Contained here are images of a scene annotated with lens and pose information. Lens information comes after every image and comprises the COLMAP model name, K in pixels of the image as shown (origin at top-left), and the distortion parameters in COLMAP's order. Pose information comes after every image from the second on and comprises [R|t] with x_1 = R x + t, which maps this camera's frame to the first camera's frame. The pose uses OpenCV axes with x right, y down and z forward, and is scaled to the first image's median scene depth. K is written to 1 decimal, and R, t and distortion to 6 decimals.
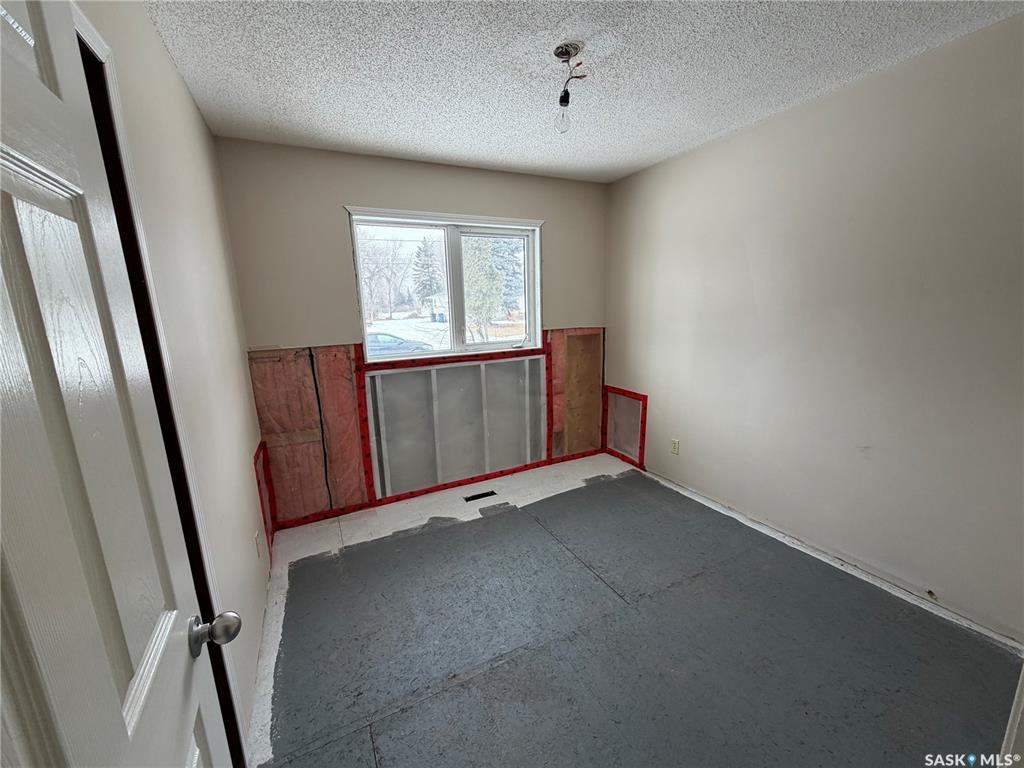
lens RADIAL K [[407.6, 0, 508.0], [0, 407.6, 380.6], [0, 0, 1]] dist [-0.000033, -0.000017]
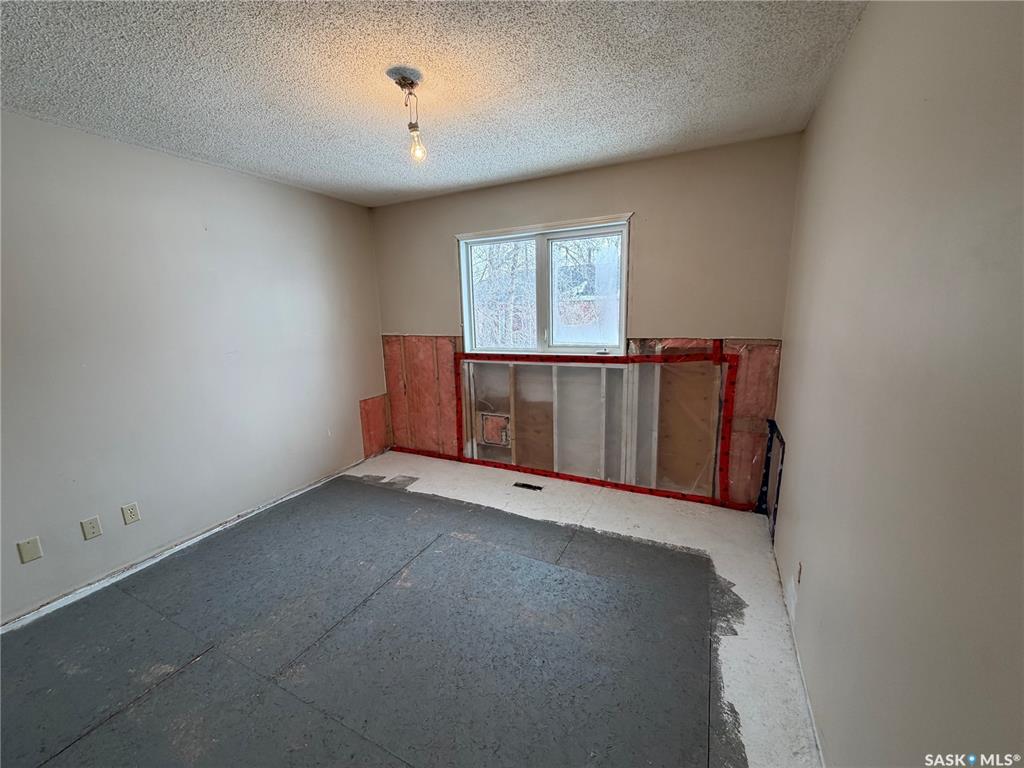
lens RADIAL K [[407.6, 0, 511.8], [0, 407.6, 381.6], [0, 0, 1]] dist [-0.000033, -0.000017]
pose [[0.579547, 0.155174, -0.800029, 0.713617], [-0.130405, 0.986712, 0.096917, -0.088056], [0.804438, 0.048160, 0.592081, 0.305393]]
